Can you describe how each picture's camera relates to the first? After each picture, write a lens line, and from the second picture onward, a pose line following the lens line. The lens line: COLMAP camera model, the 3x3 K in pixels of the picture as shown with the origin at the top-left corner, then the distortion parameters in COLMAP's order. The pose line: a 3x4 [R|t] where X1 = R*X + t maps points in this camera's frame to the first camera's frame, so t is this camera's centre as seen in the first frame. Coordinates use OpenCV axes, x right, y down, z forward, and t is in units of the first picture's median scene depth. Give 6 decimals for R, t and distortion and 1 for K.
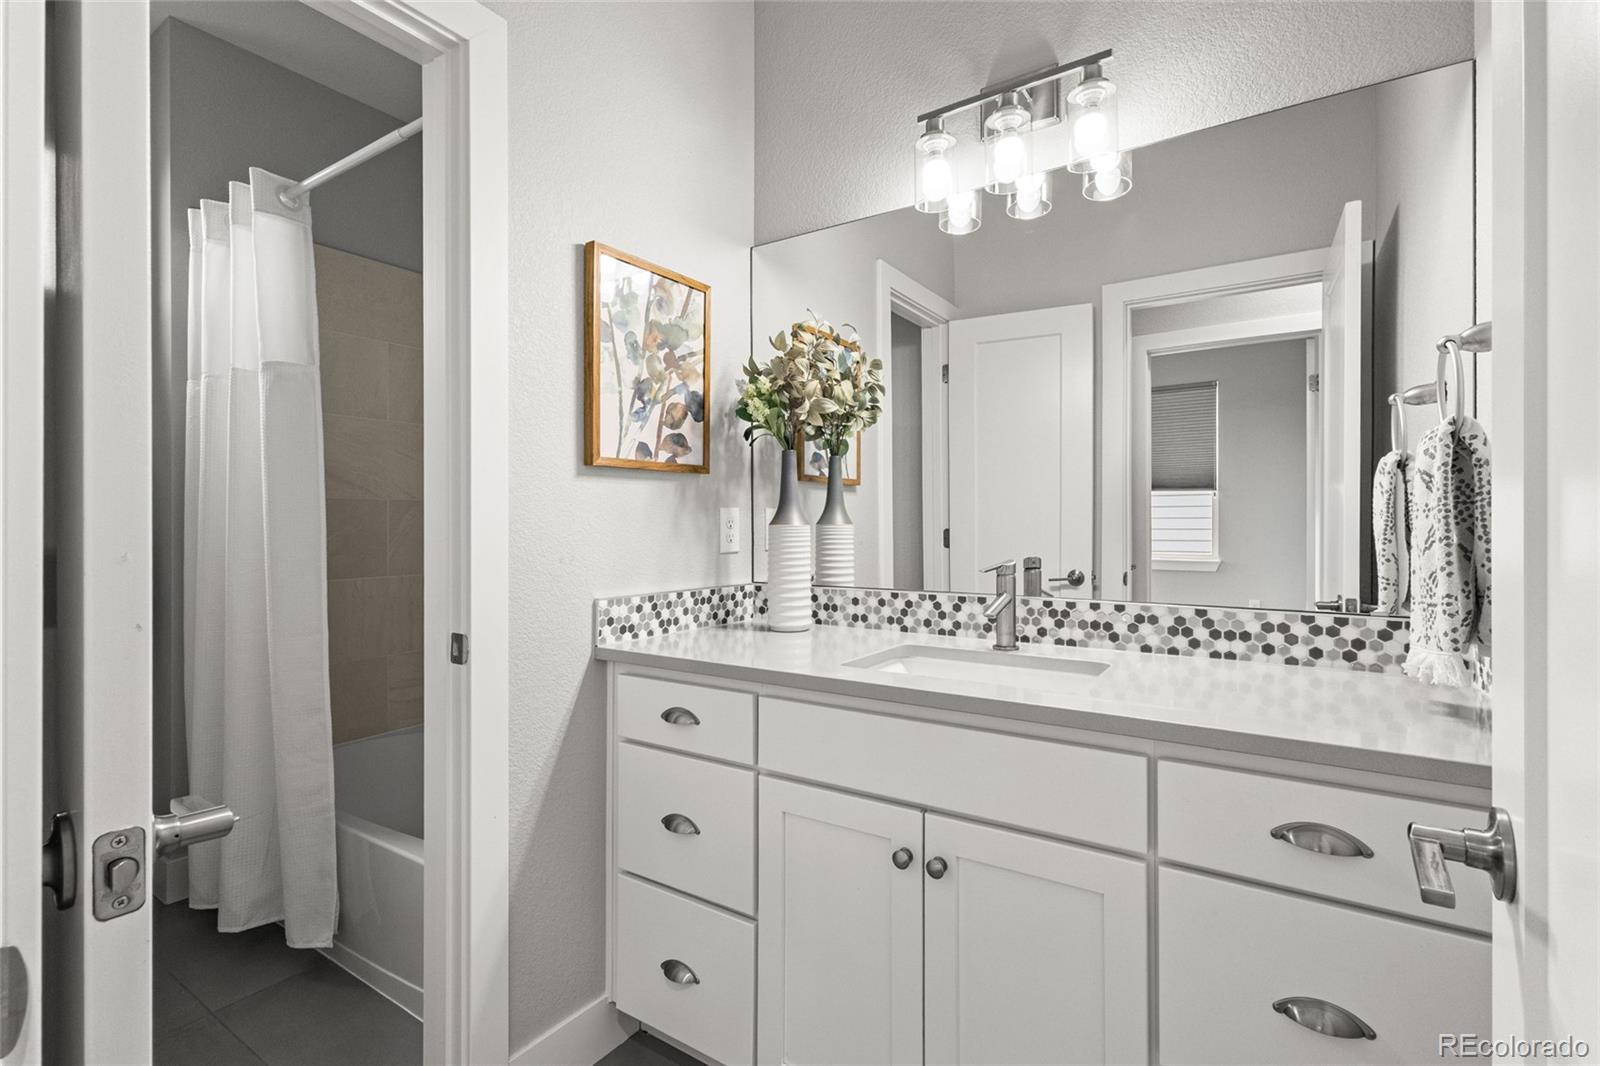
lens RADIAL K [[740.4, 0, 803.3], [0, 740.4, 523.2], [0, 0, 1]] dist [0.001938, 0.000656]
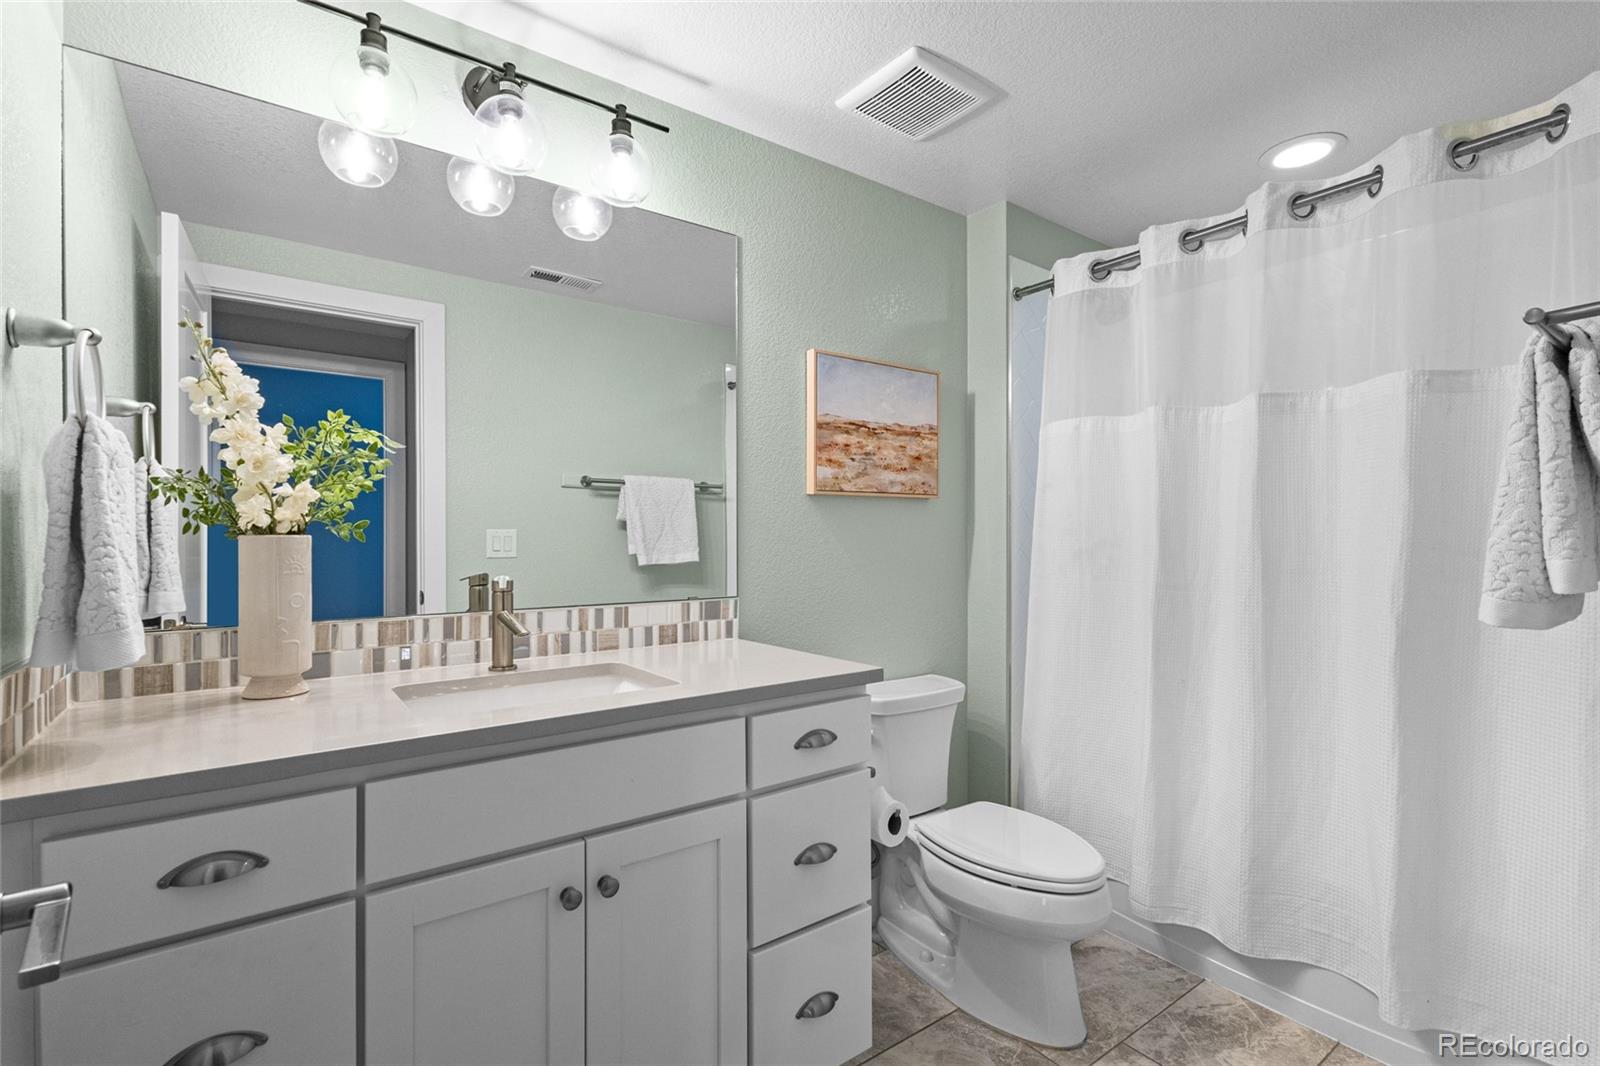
lens RADIAL K [[740.4, 0, 803.2], [0, 740.4, 543.6], [0, 0, 1]] dist [0.001938, 0.000656]
pose [[0.330741, -0.006946, 0.943696, -0.637319], [-0.002693, 0.999962, 0.008304, 0.001270], [-0.943718, -0.005288, 0.330710, 0.420967]]
